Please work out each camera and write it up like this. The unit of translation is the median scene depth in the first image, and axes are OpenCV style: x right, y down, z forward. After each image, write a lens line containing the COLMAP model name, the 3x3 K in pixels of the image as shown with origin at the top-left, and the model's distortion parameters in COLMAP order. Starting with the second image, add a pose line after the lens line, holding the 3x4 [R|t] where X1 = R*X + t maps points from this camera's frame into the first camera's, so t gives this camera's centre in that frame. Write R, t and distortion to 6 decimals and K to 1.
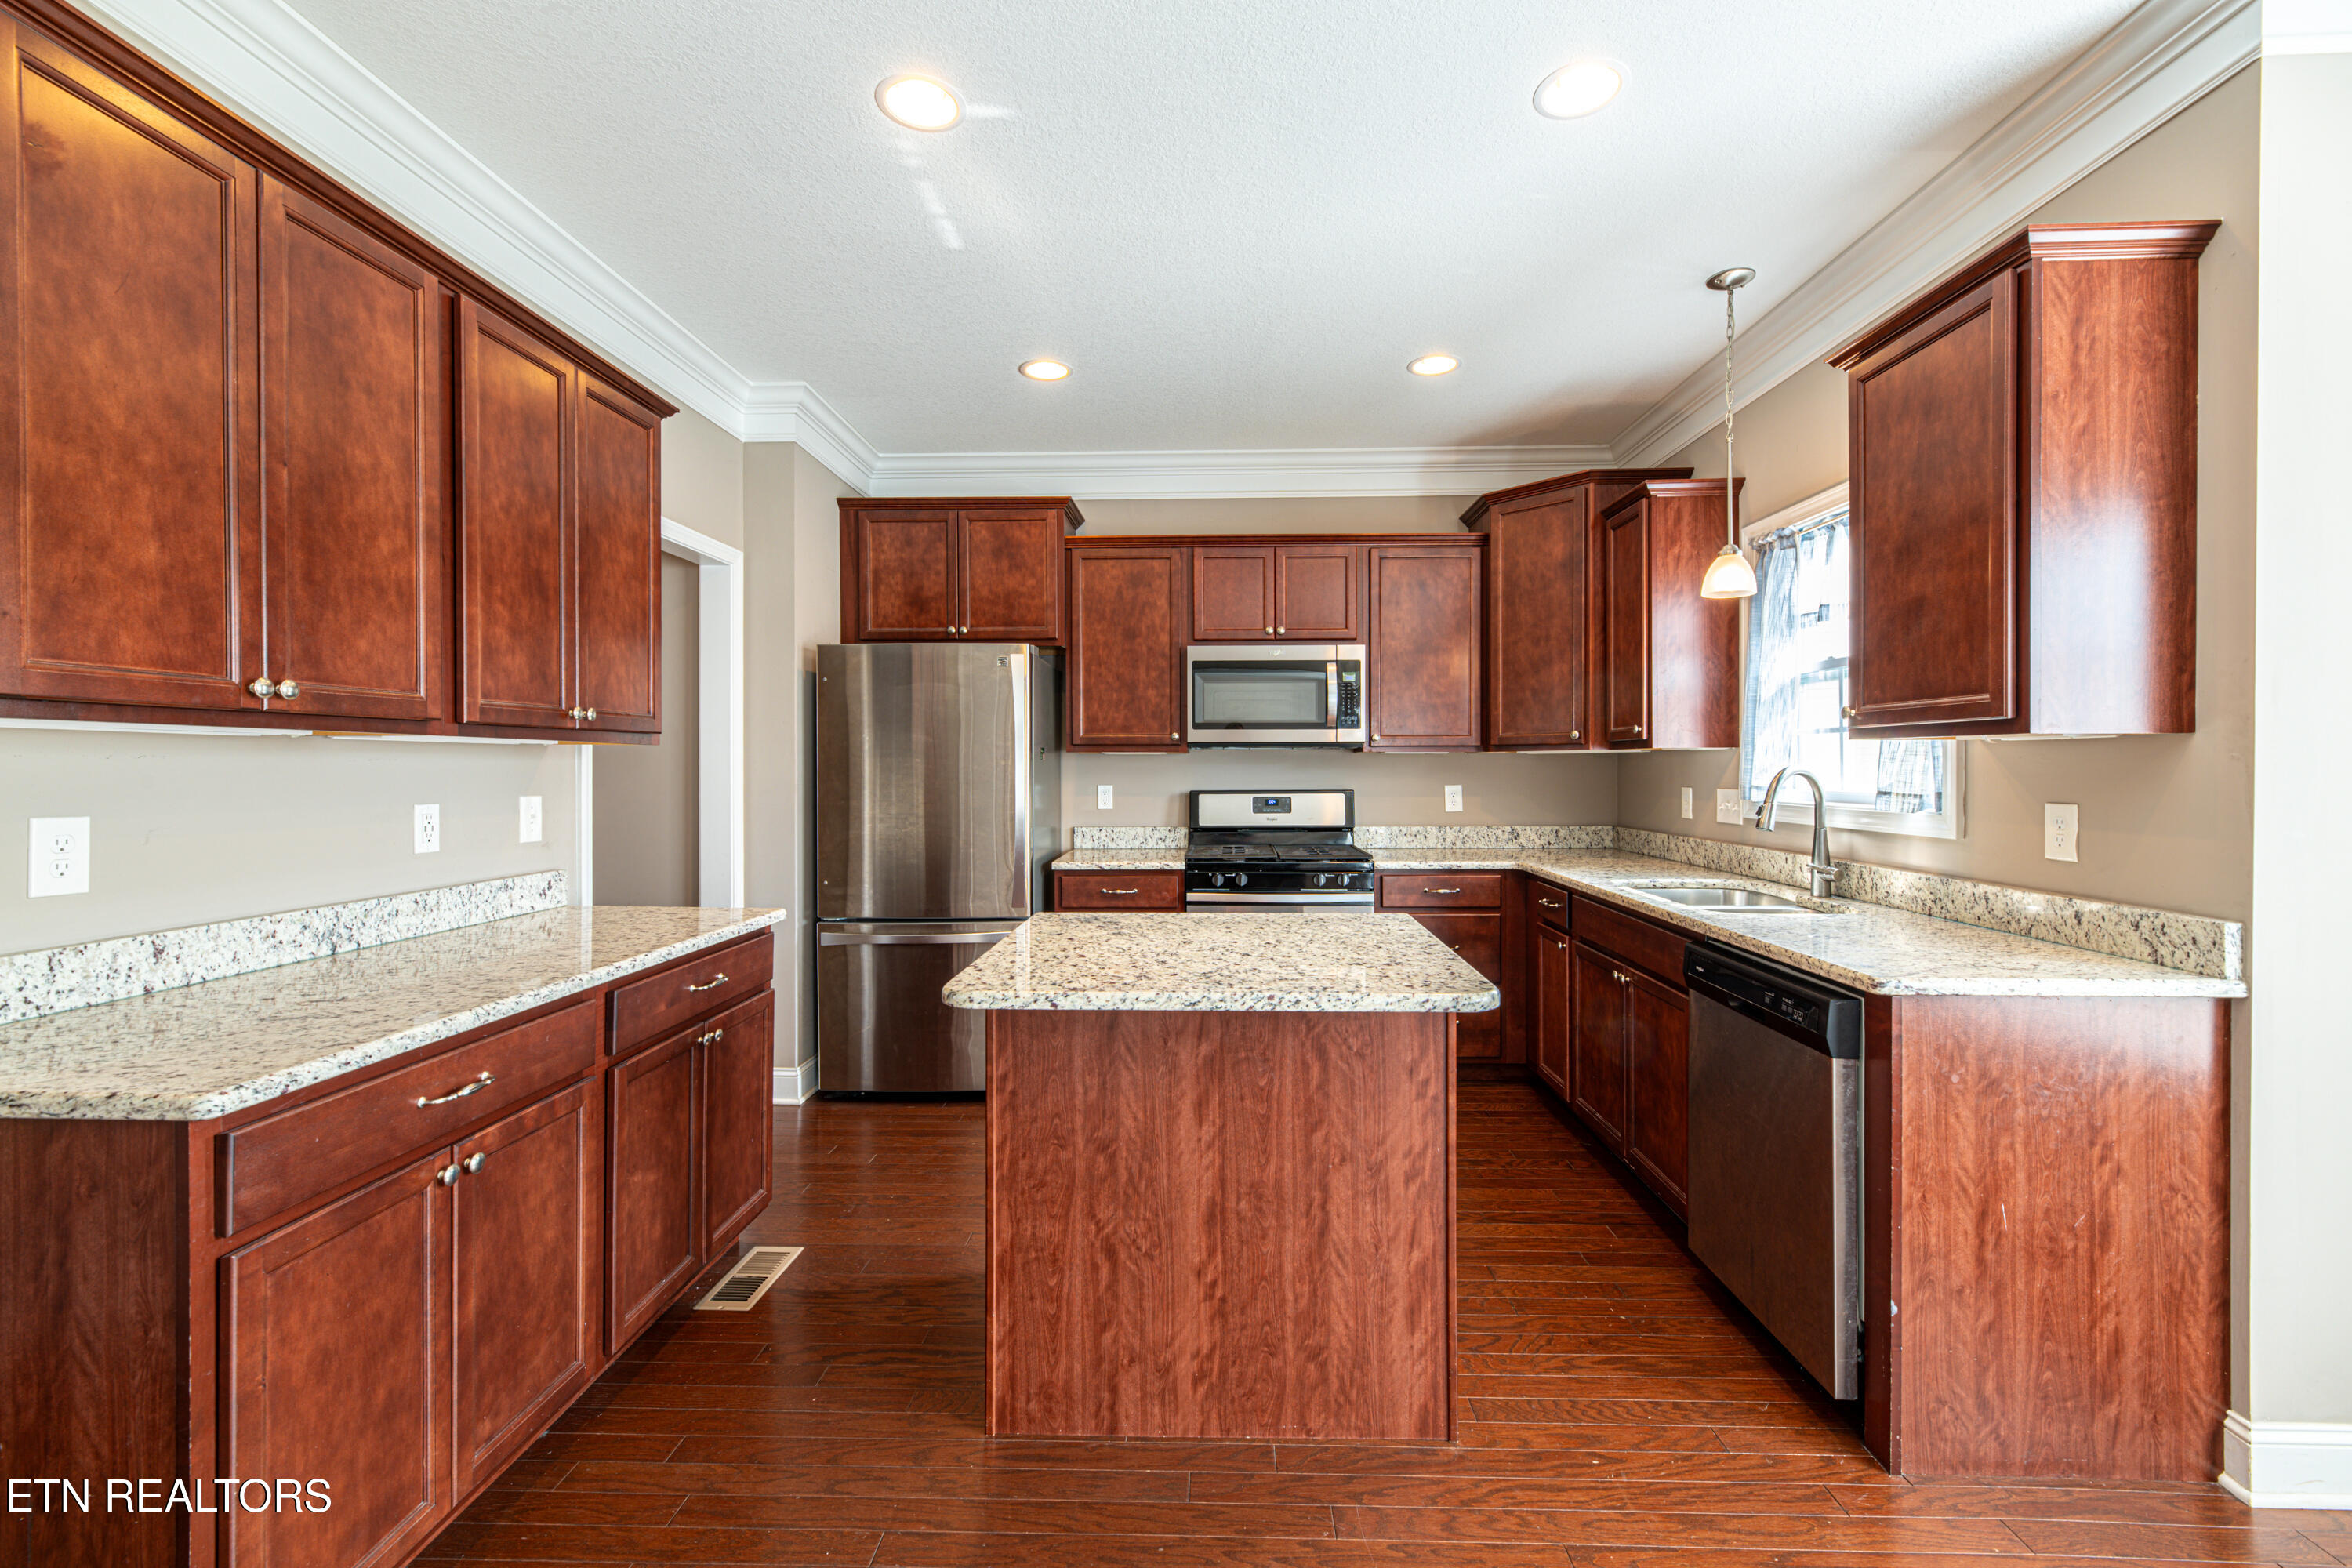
lens RADIAL K [[1059.3, 0, 1225.0], [0, 1059.3, 764.0], [0, 0, 1]] dist [0.001974, 0.000977]
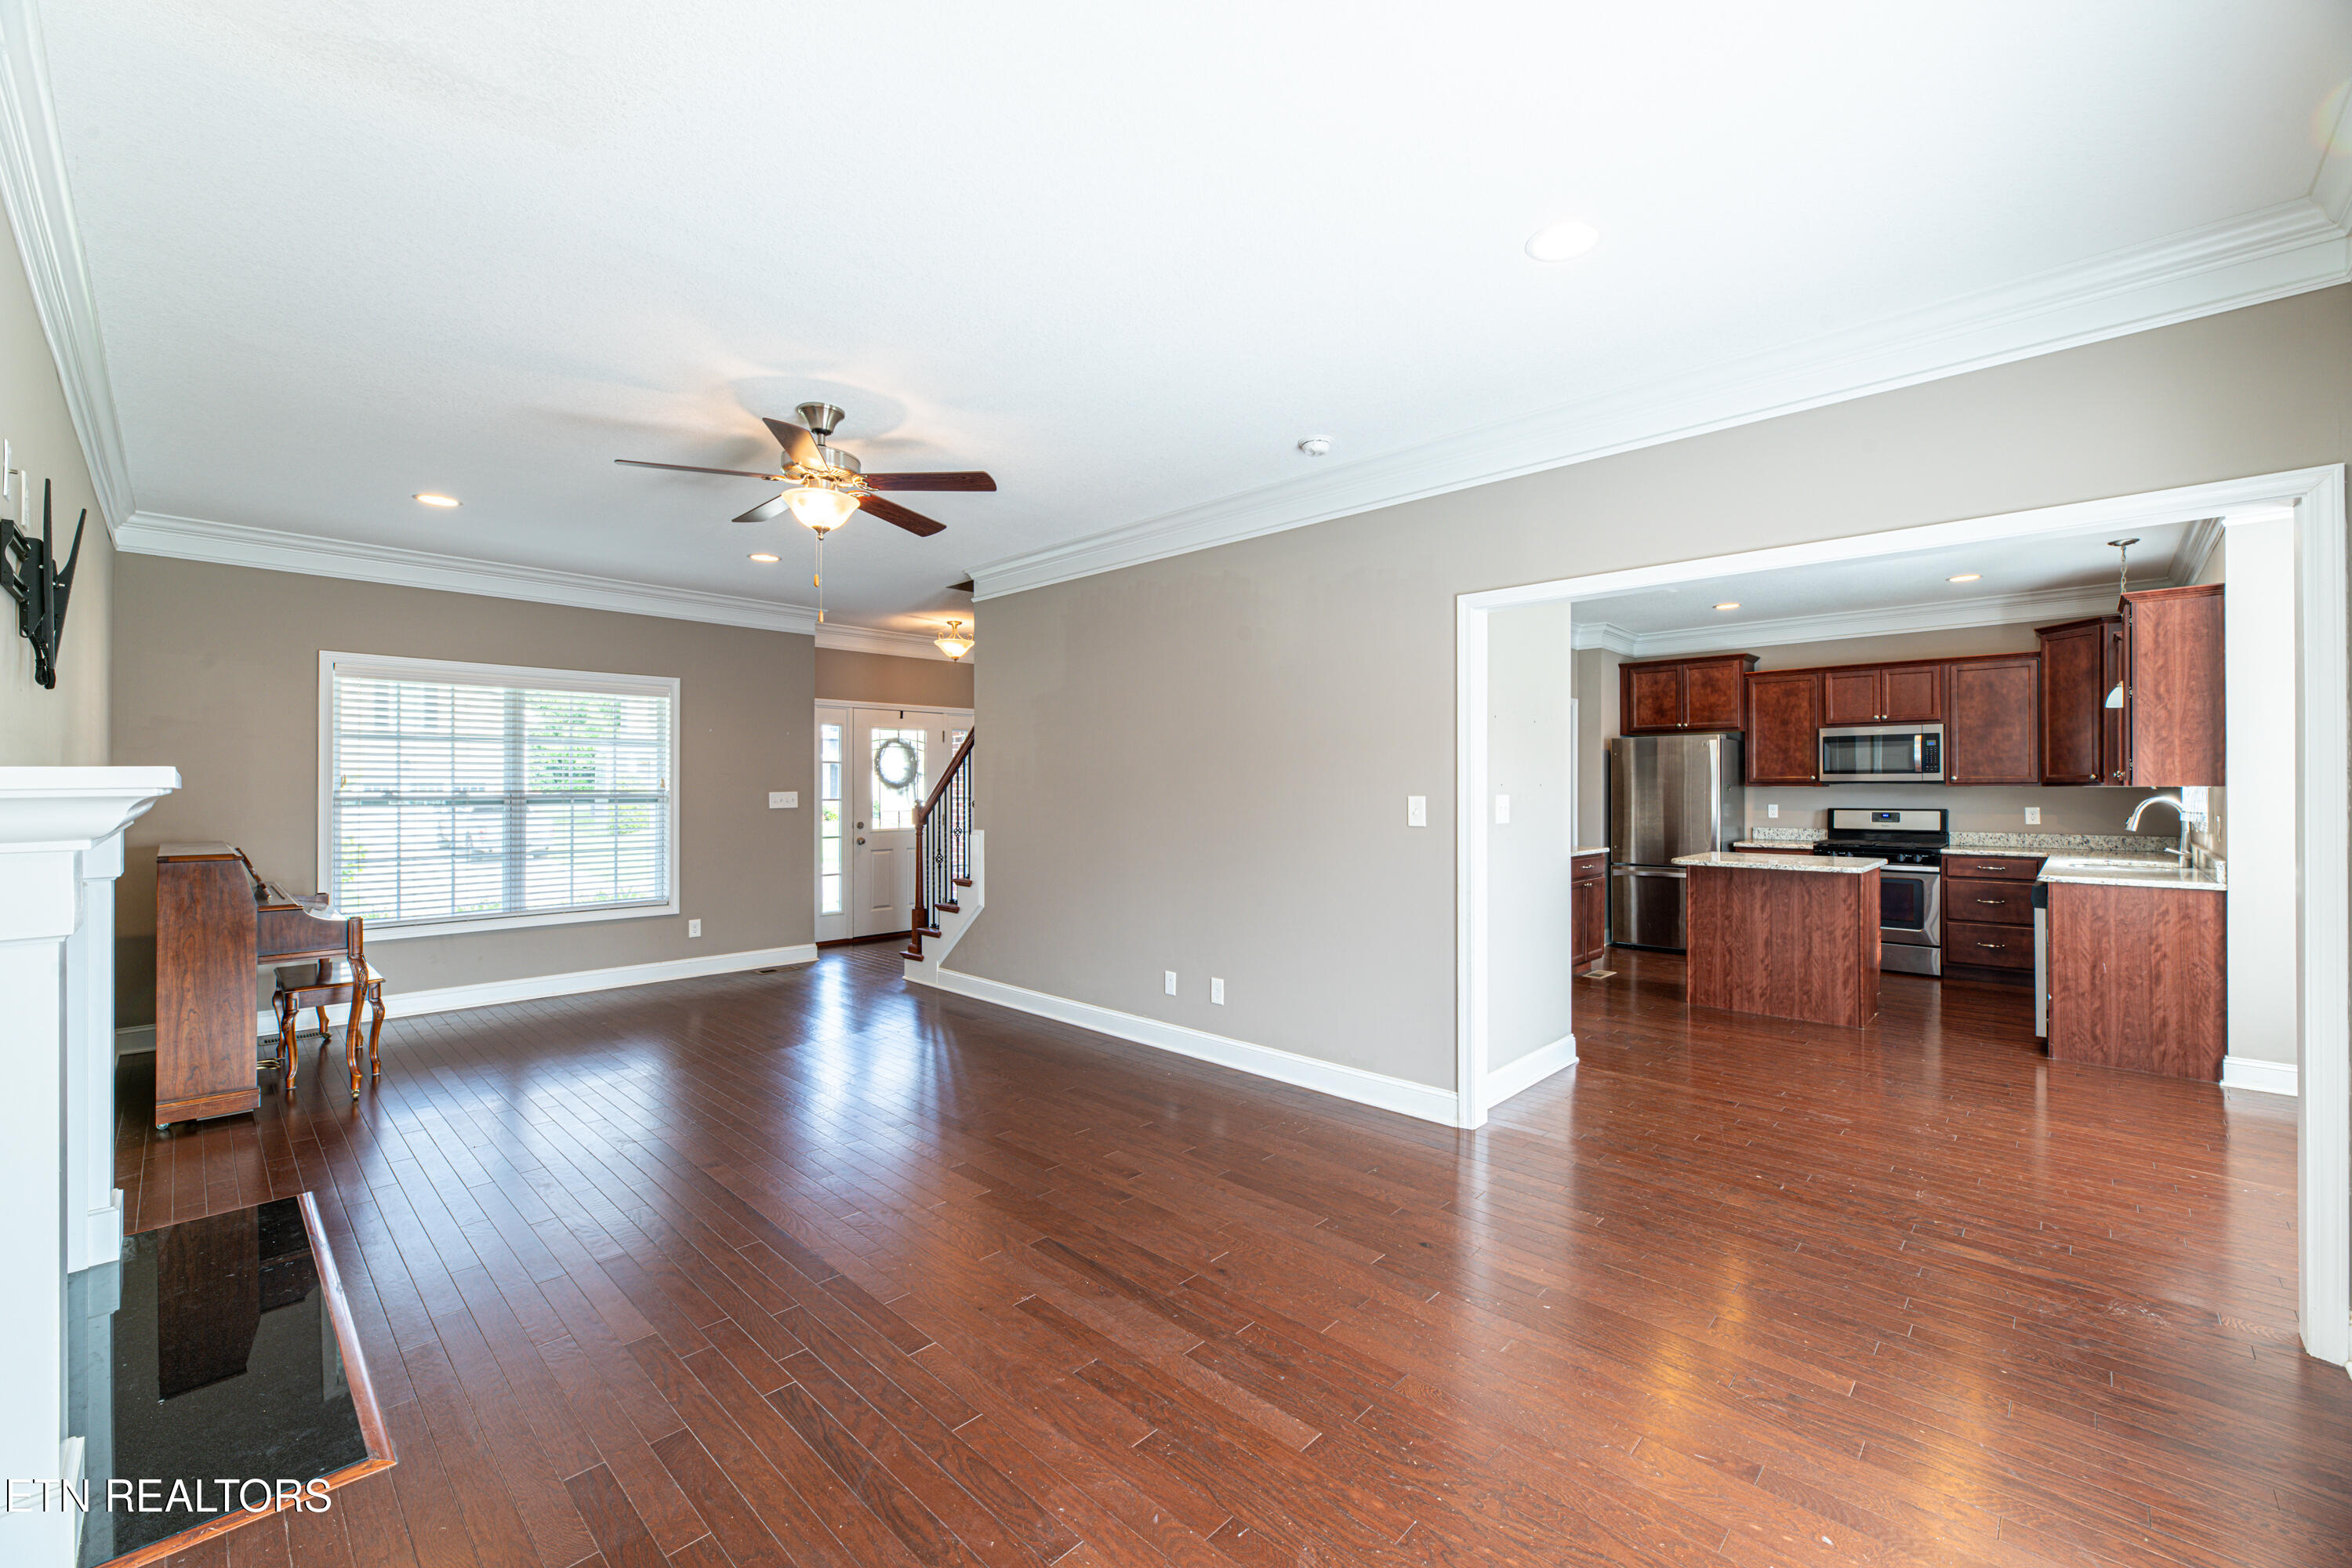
lens RADIAL K [[944.6, 0, 1176.9], [0, 944.6, 790.5], [0, 0, 1]] dist [-0.001224, -0.000369]
pose [[0.733029, 0.003477, -0.680189, 0.469217], [0.000314, 0.999985, 0.005449, -0.024304], [0.680198, -0.004208, 0.733017, -1.712007]]
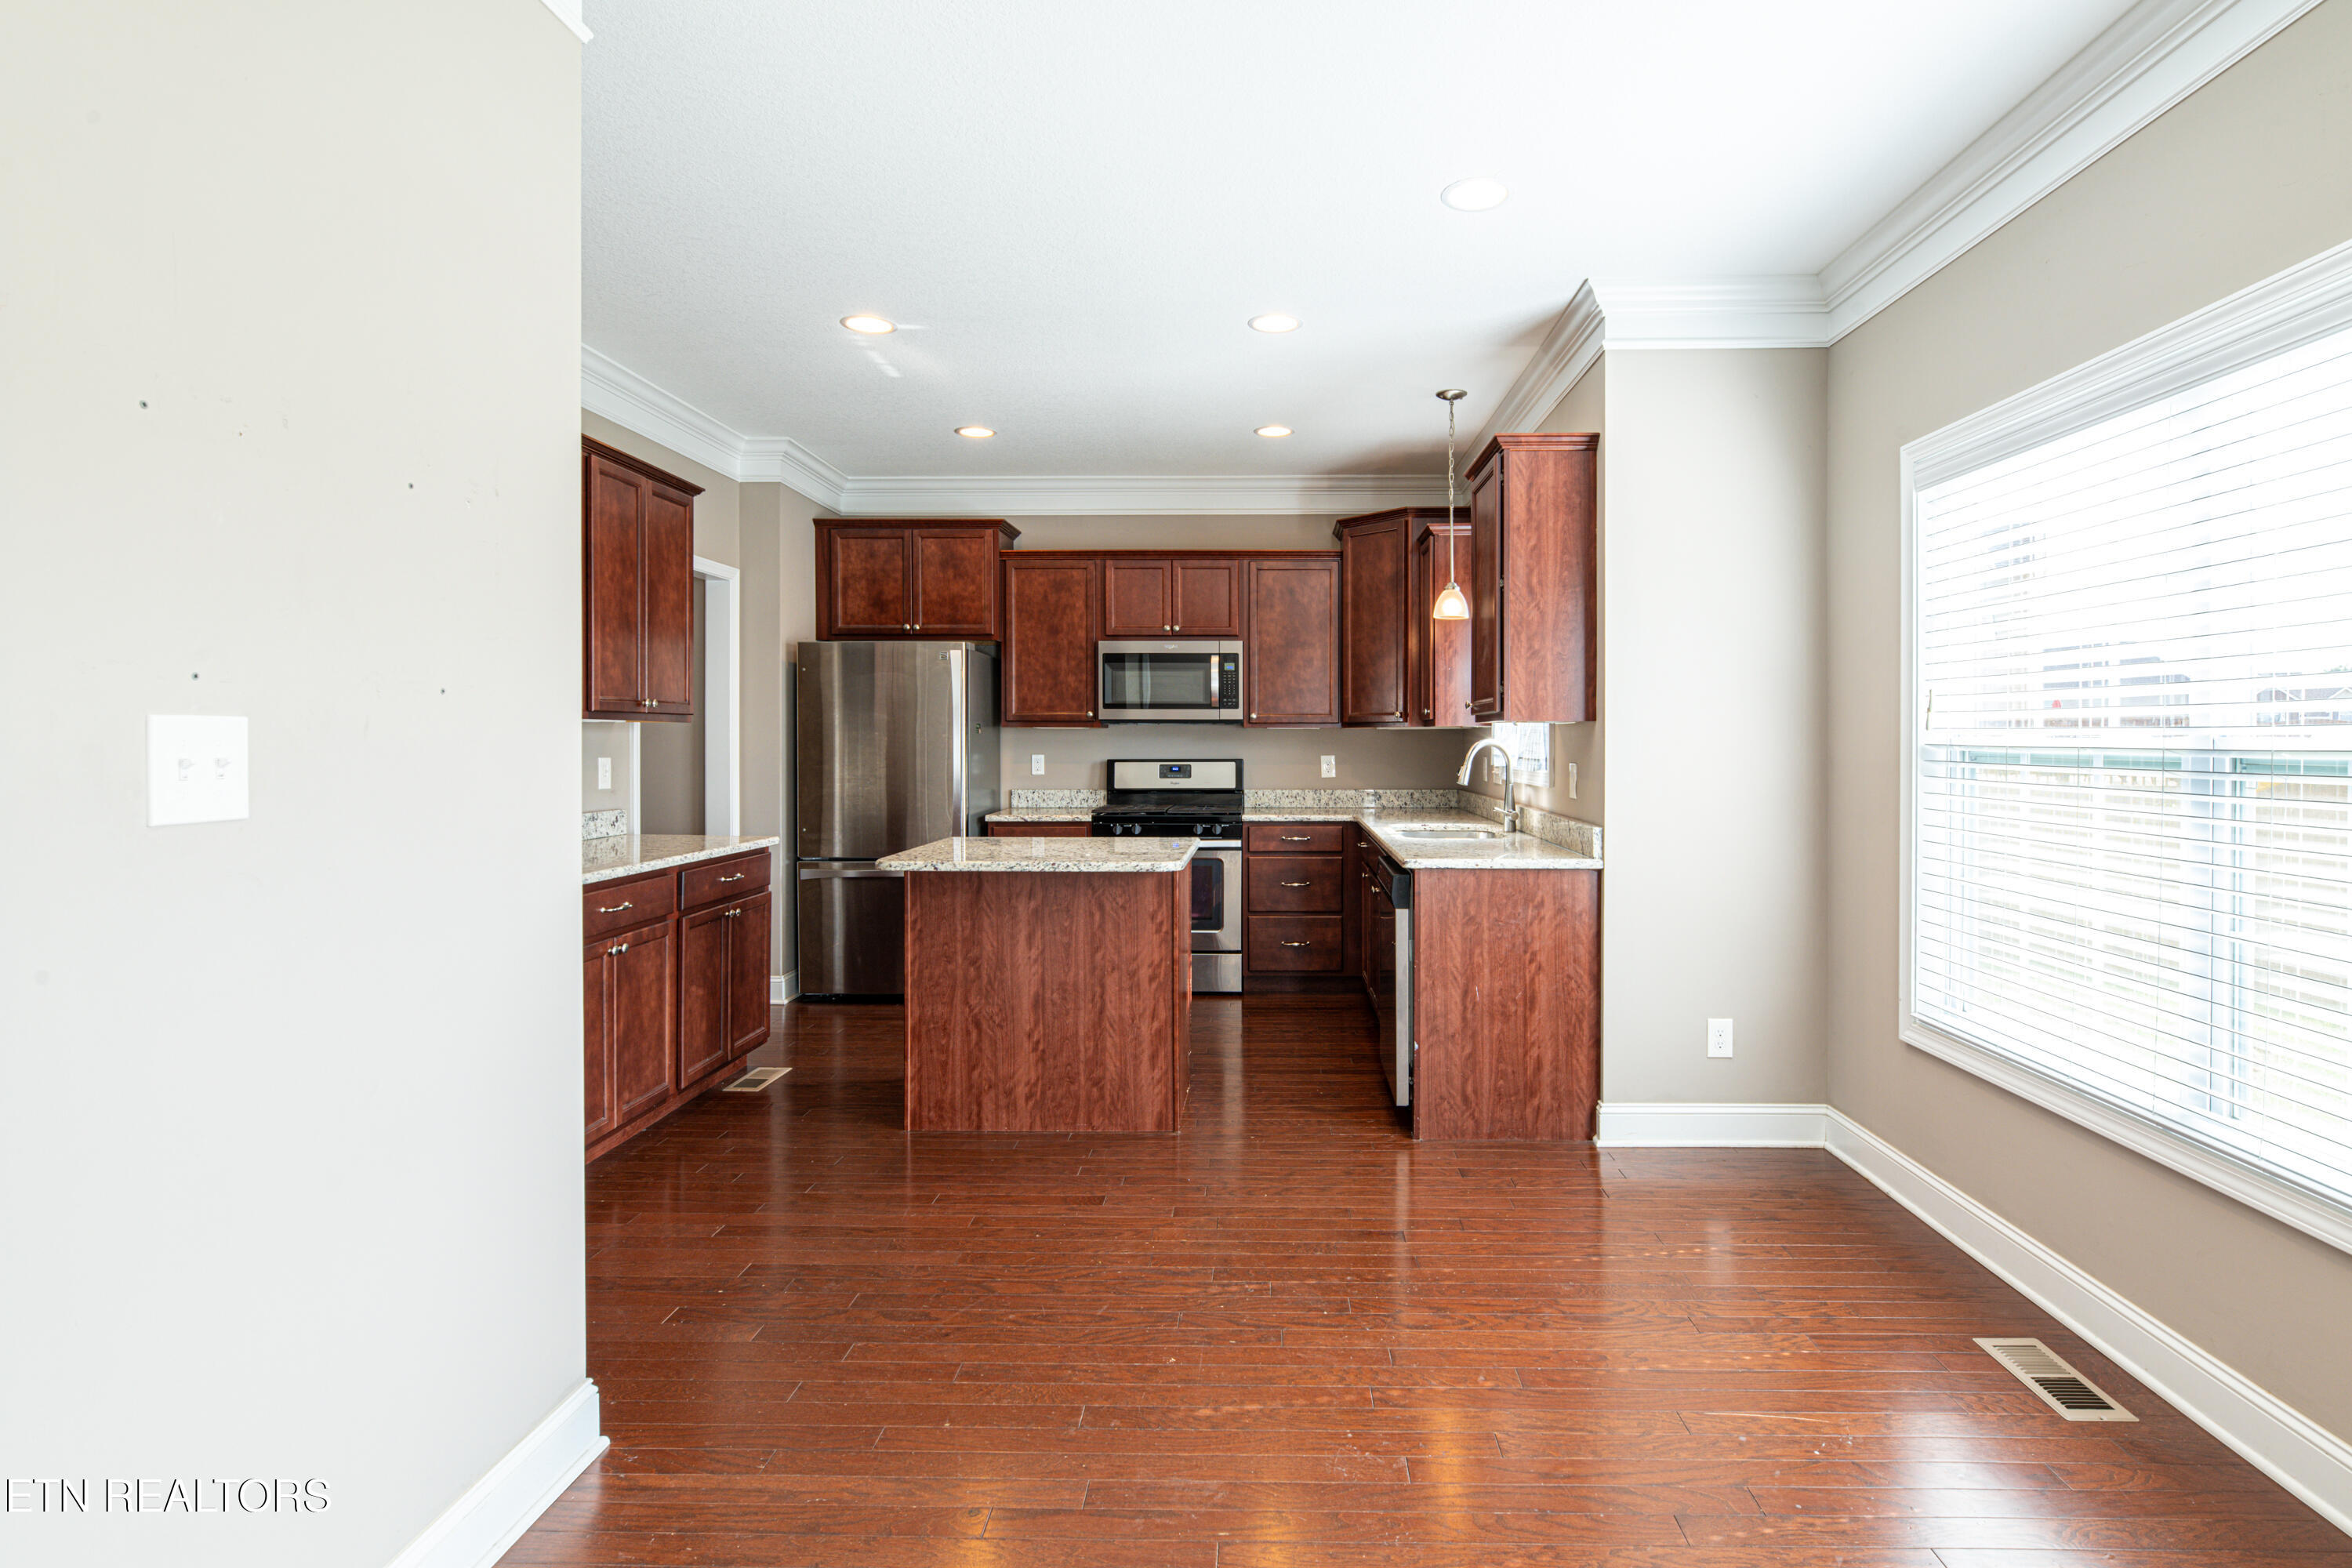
lens RADIAL K [[1225.0, 0, 1275.0], [0, 1225.0, 750.2], [0, 0, 1]] dist [-0.012435, 0.000859]
pose [[0.999904, 0.003554, 0.013428, 0.271227], [-0.003697, 0.999936, 0.010663, -0.000821], [-0.013390, -0.010712, 0.999853, -0.766115]]
